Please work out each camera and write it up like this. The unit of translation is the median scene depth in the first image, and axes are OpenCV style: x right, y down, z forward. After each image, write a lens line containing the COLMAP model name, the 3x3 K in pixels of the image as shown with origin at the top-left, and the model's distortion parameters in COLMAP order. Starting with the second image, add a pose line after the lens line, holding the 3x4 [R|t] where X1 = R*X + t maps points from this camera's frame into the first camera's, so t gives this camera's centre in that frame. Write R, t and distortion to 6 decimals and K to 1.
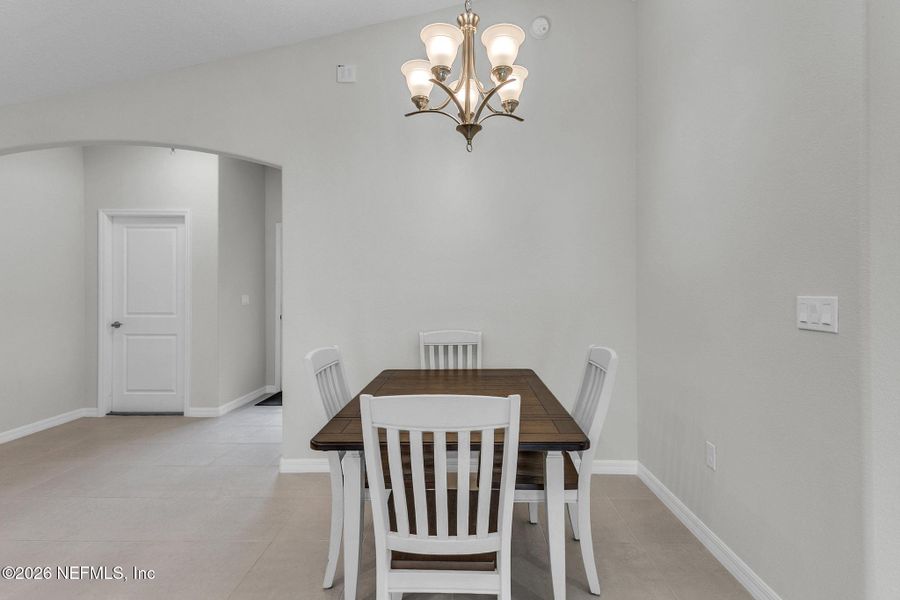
lens RADIAL K [[421.0, 0, 443.1], [0, 421.0, 292.6], [0, 0, 1]] dist [0.029496, -0.002539]
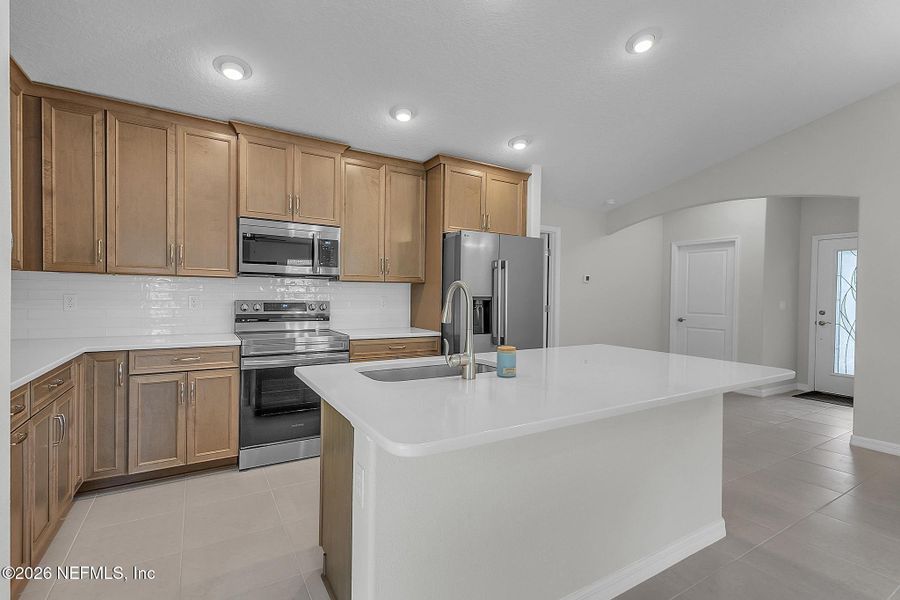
lens RADIAL K [[421.0, 0, 467.9], [0, 421.0, 300.0], [0, 0, 1]] dist [0.029496, -0.002539]
pose [[0.571612, 0.020968, -0.820256, 0.010191], [-0.013144, 0.999779, 0.016397, -0.007258], [0.820418, 0.001409, 0.571762, -0.441421]]
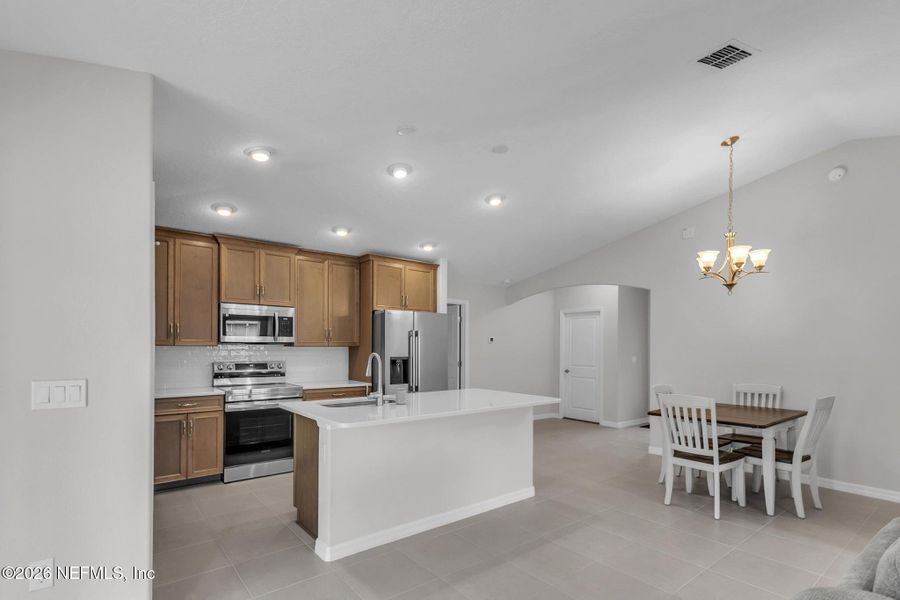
lens RADIAL K [[421.0, 0, 458.6], [0, 421.0, 347.8], [0, 0, 1]] dist [0.029496, -0.002539]
pose [[0.661089, 0.004229, -0.750296, 0.313685], [-0.004186, 0.999989, 0.001948, -0.028914], [0.750296, 0.001853, 0.661099, -0.587757]]
